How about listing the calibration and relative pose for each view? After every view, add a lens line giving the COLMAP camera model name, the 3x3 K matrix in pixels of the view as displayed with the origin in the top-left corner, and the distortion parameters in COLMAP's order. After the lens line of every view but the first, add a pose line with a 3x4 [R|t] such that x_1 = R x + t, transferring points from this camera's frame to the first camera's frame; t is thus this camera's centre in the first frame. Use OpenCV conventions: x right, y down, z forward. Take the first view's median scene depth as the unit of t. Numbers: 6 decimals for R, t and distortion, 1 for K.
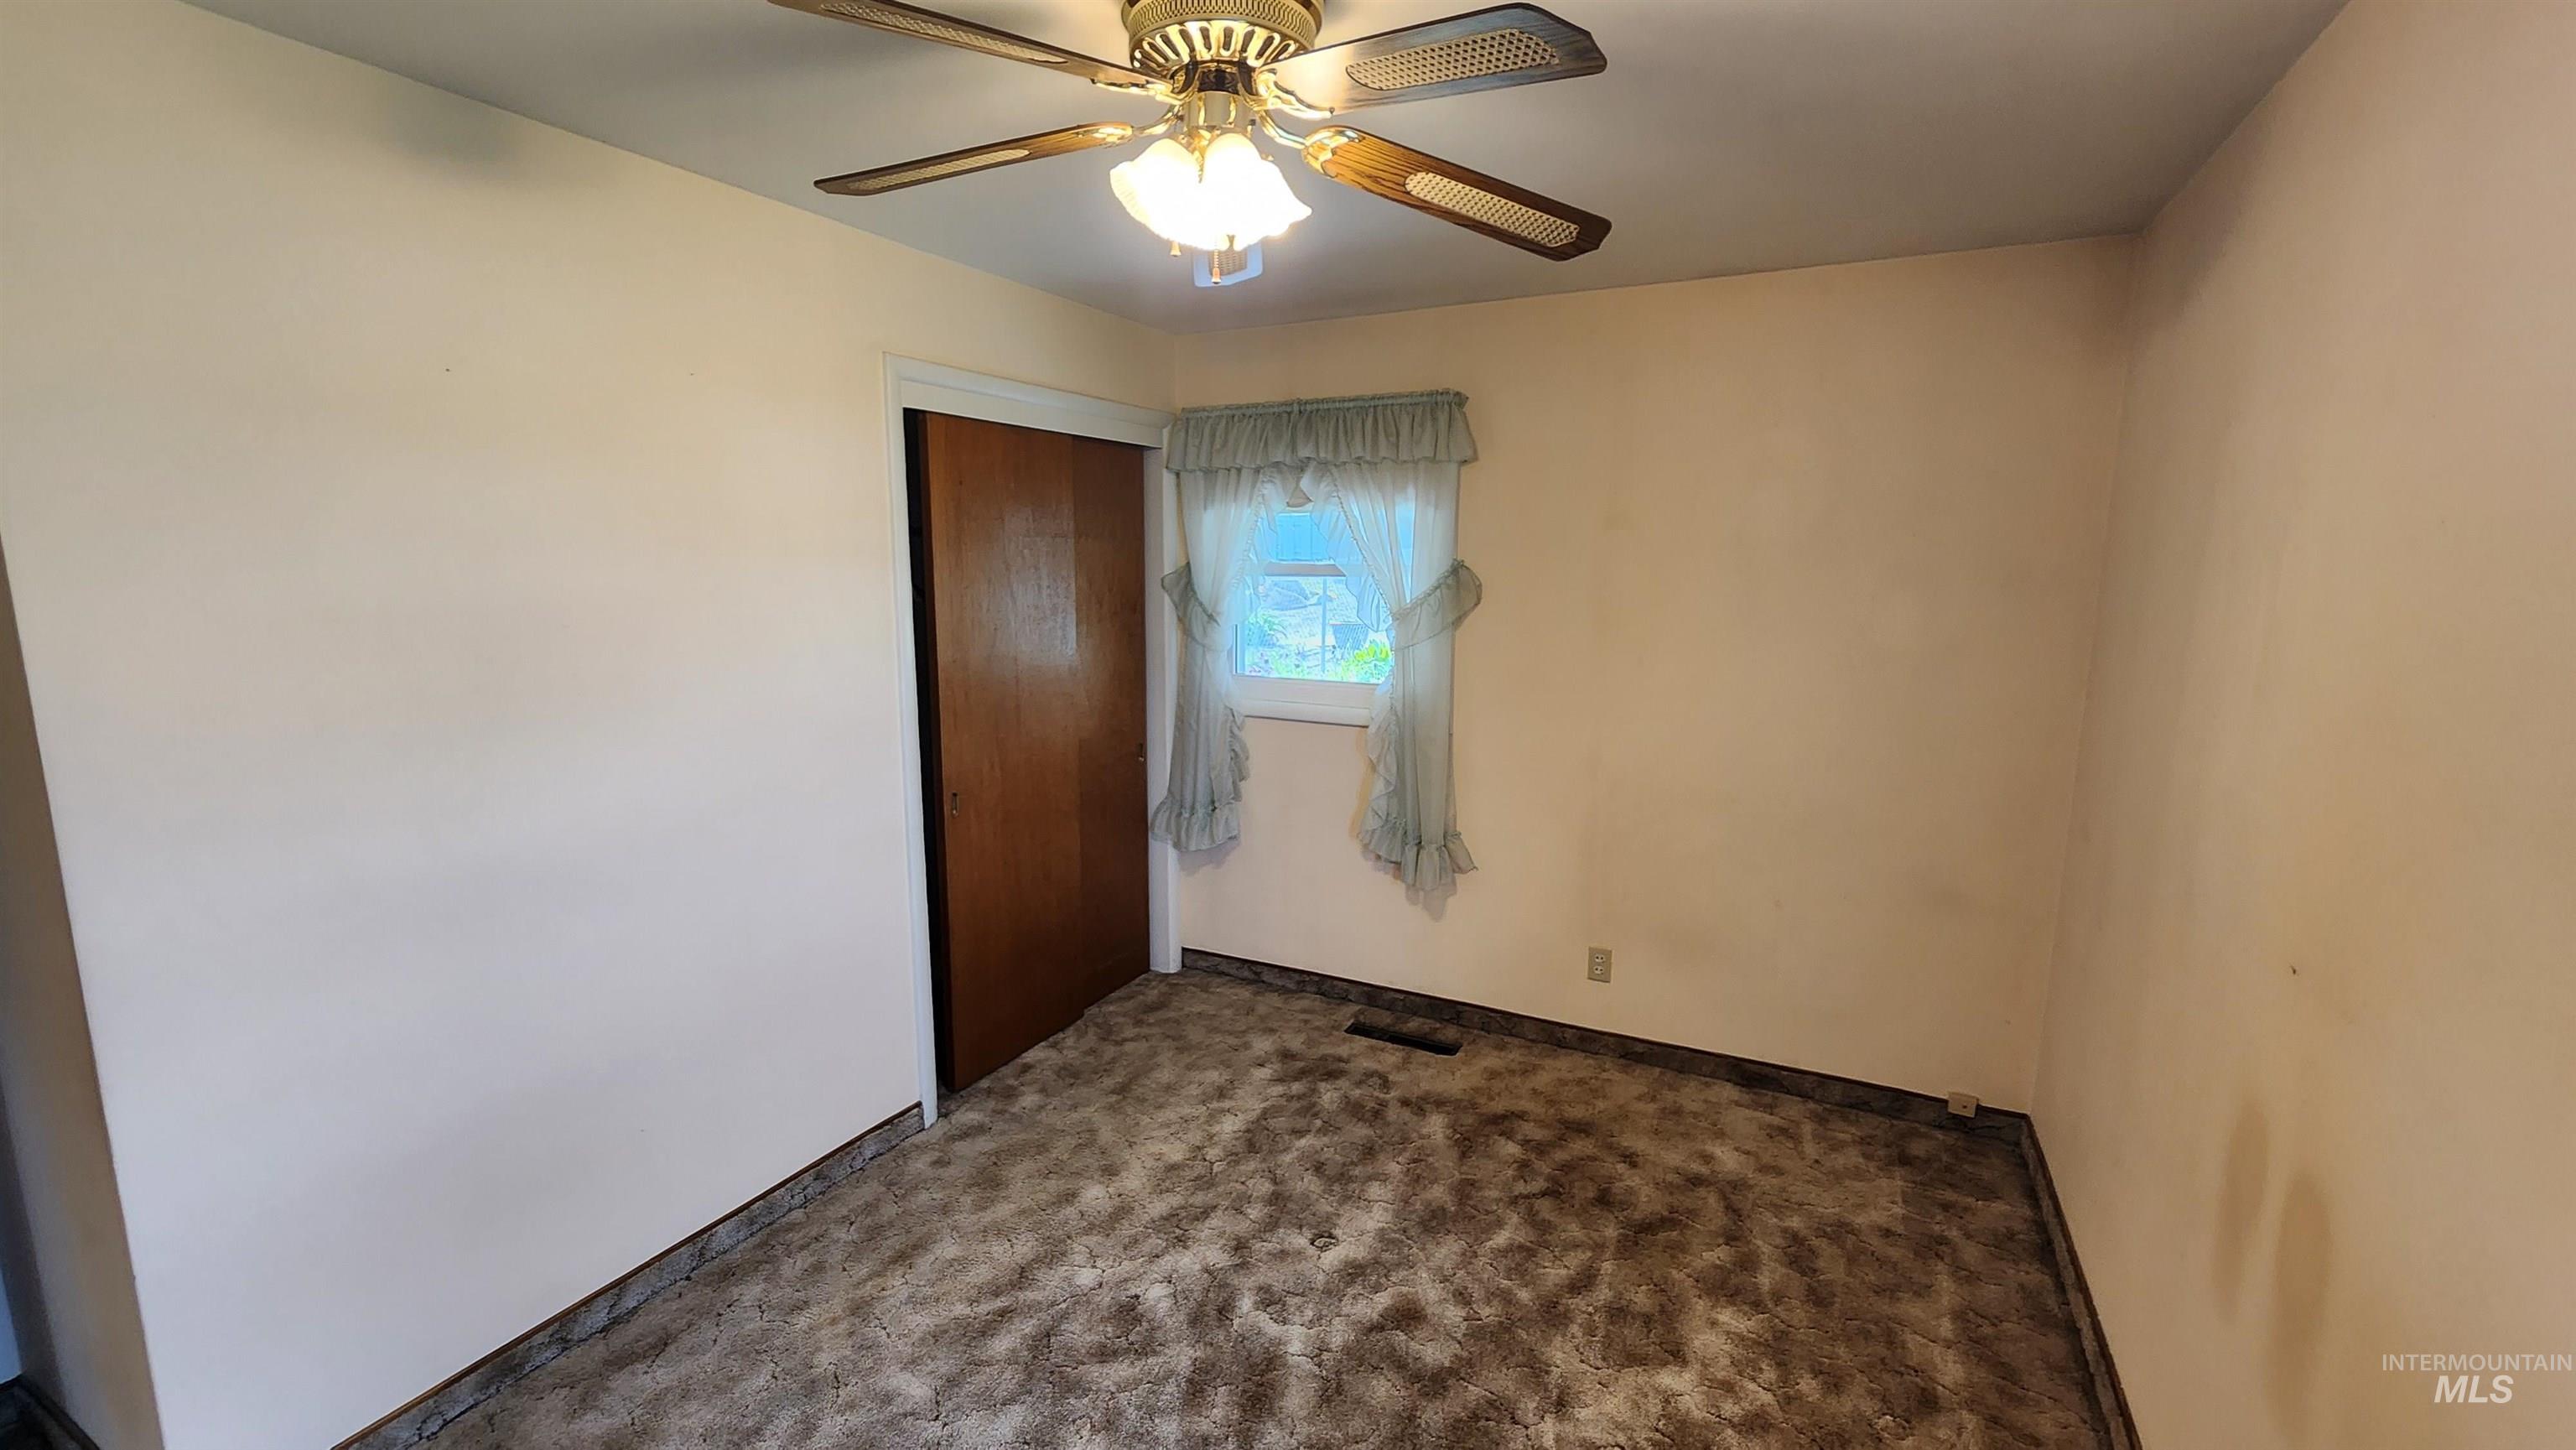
lens RADIAL K [[1053.2, 0, 1288.0], [0, 1053.2, 725.0], [0, 0, 1]] dist [-0.000564, 0.000405]
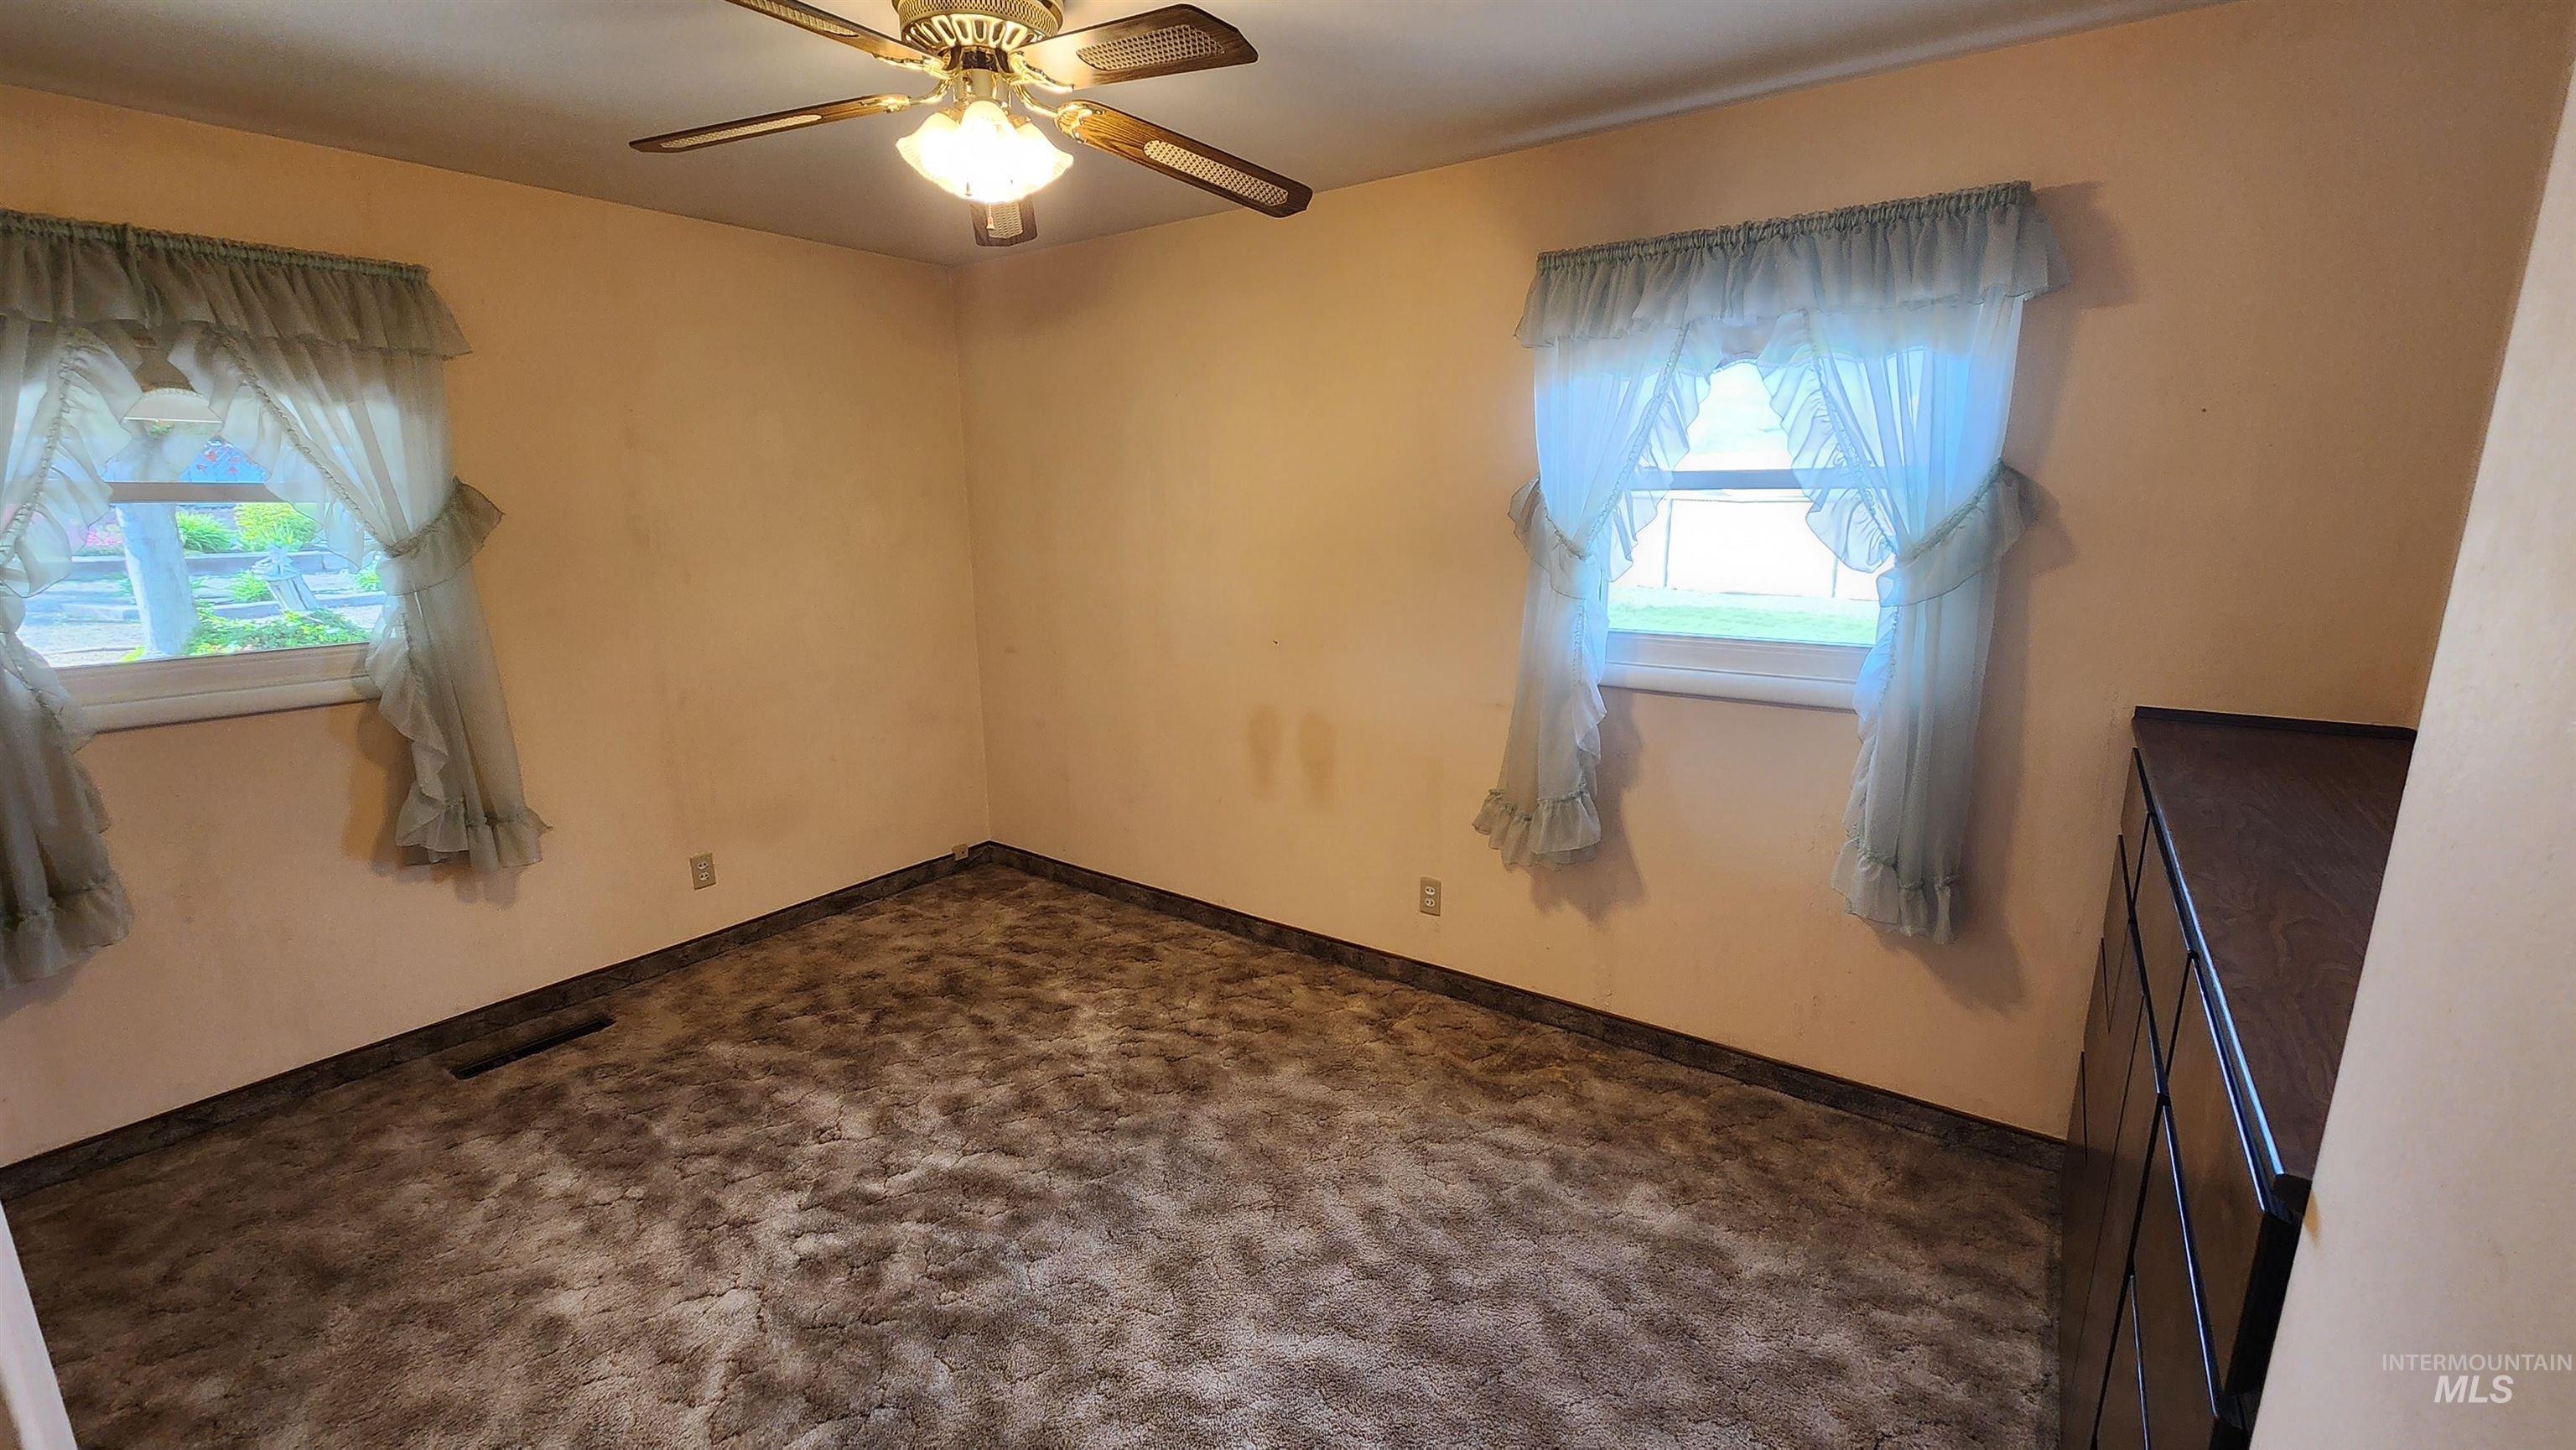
lens RADIAL K [[1054.3, 0, 1296.2], [0, 1054.3, 721.6], [0, 0, 1]] dist [-0.000419, -0.000070]
pose [[0.142927, -0.217652, 0.965505, -0.699052], [0.153800, 0.968554, 0.195572, -0.035704], [-0.977710, 0.120542, 0.171907, 0.265988]]
